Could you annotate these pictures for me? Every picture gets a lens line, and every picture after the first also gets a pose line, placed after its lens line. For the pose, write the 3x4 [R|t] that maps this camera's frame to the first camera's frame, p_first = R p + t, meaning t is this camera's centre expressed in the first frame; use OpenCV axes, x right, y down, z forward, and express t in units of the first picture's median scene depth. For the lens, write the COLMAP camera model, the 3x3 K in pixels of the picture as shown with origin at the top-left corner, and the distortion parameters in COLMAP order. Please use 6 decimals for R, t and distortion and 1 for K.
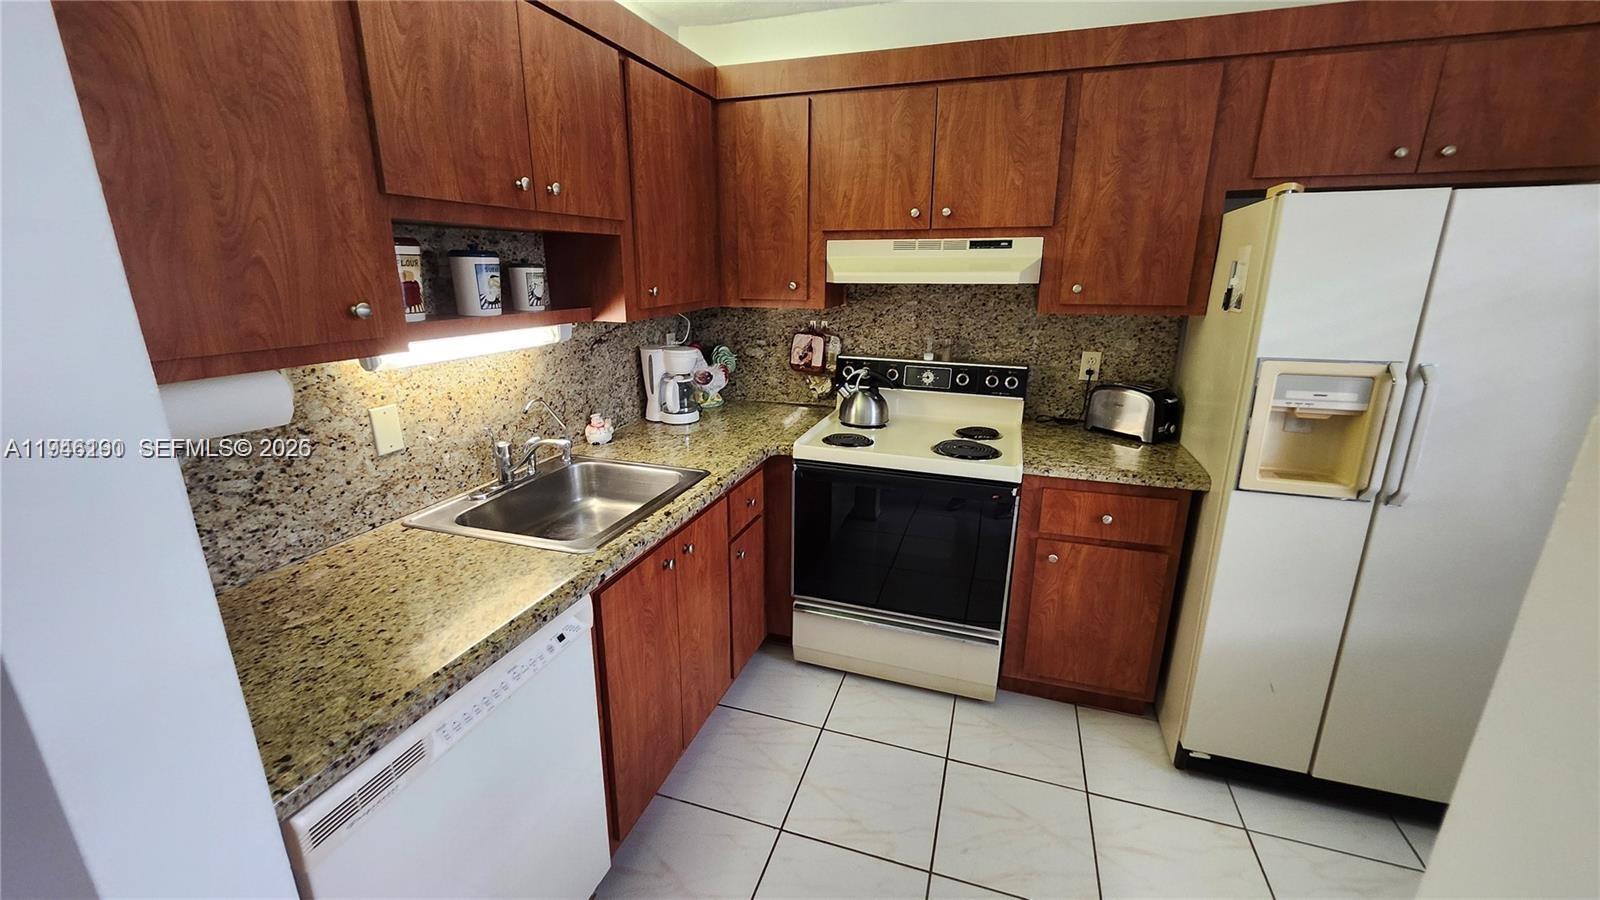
lens RADIAL K [[639.5, 0, 800.0], [0, 639.5, 450.0], [0, 0, 1]] dist [-0.008149, -0.000261]
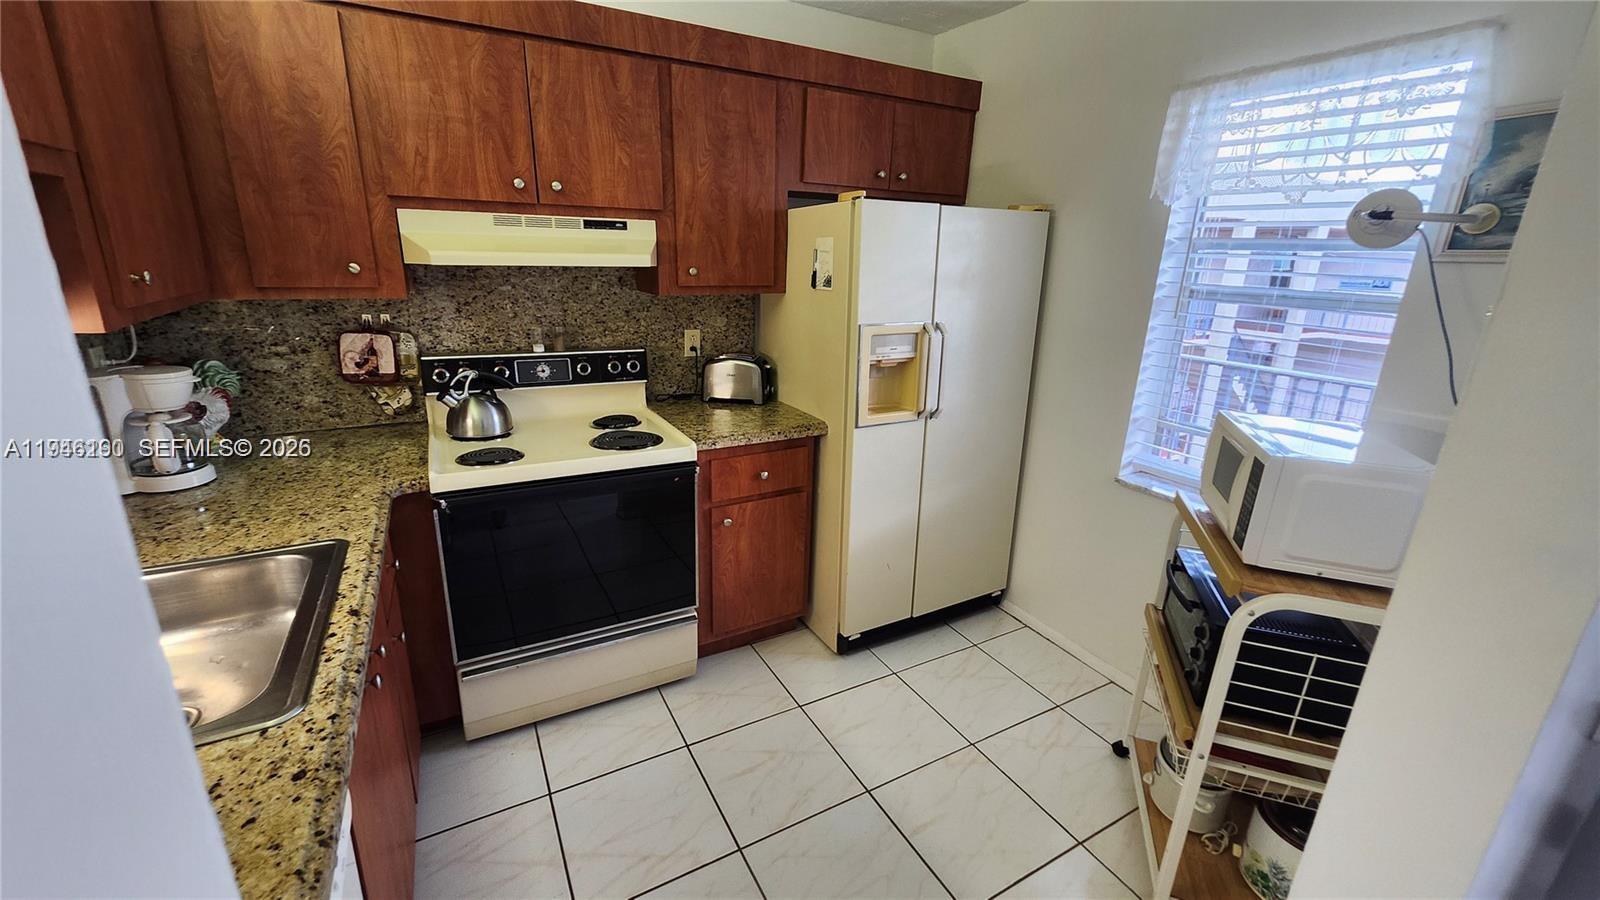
lens RADIAL K [[639.5, 0, 800.0], [0, 639.5, 450.0], [0, 0, 1]] dist [-0.008149, -0.000261]
pose [[0.664509, -0.201381, 0.719634, -0.259301], [0.180506, 0.977744, 0.106931, -0.040925], [-0.725152, 0.058841, 0.686070, 0.148799]]
